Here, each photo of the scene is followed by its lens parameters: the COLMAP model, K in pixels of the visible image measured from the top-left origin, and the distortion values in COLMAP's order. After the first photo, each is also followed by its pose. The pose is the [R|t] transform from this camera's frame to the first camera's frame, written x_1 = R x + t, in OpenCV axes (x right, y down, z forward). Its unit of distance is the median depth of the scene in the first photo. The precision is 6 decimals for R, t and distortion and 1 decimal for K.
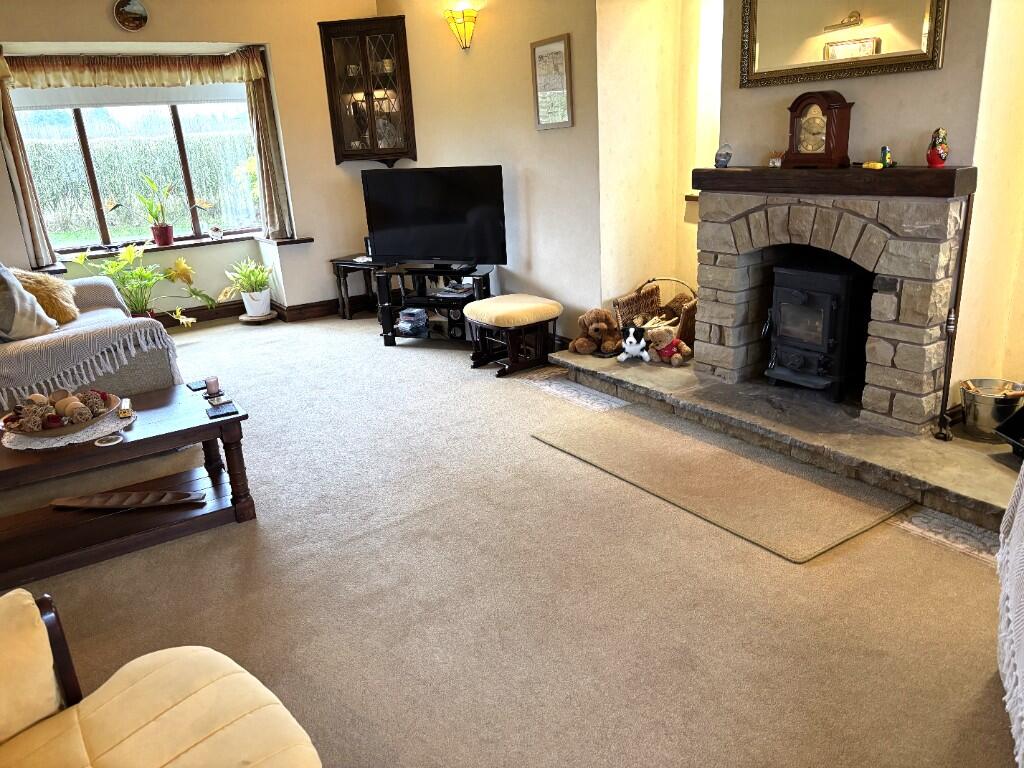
lens RADIAL K [[778.6, 0, 512.0], [0, 778.6, 384.0], [0, 0, 1]] dist [0.036229, 0.003217]
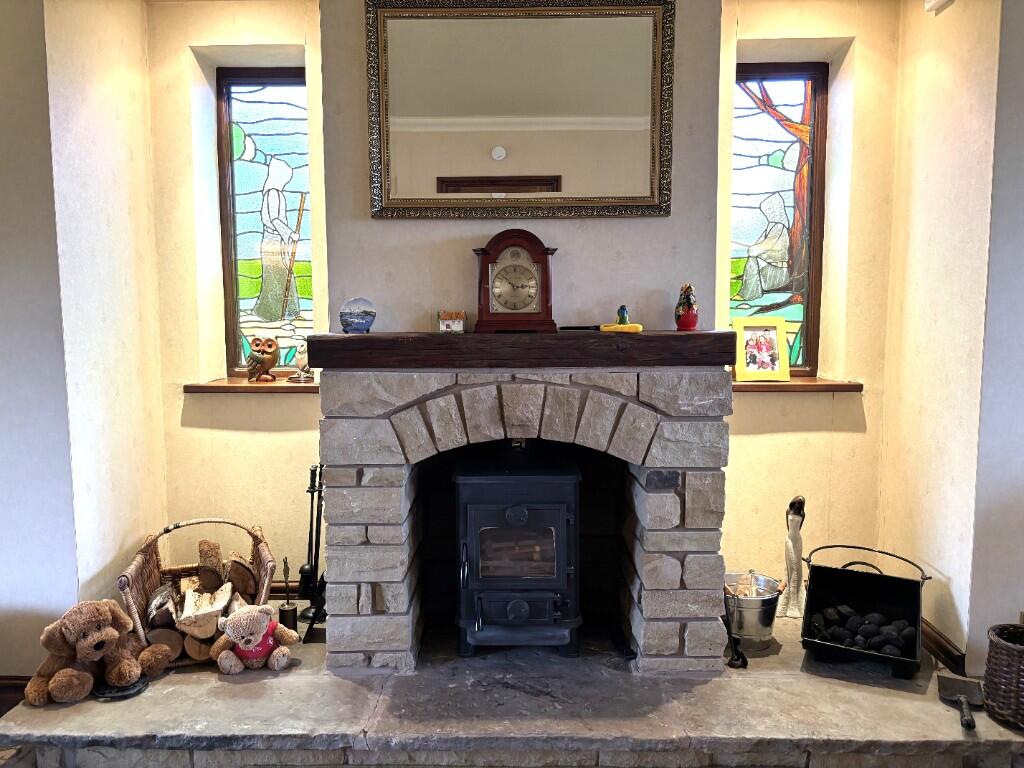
lens RADIAL K [[786.1, 0, 512.0], [0, 786.1, 384.0], [0, 0, 1]] dist [0.039220, -0.056833]
pose [[0.575912, -0.024868, 0.817133, -0.195098], [0.229422, 0.964287, -0.132350, -0.134388], [-0.784660, 0.263690, 0.561050, 0.602895]]
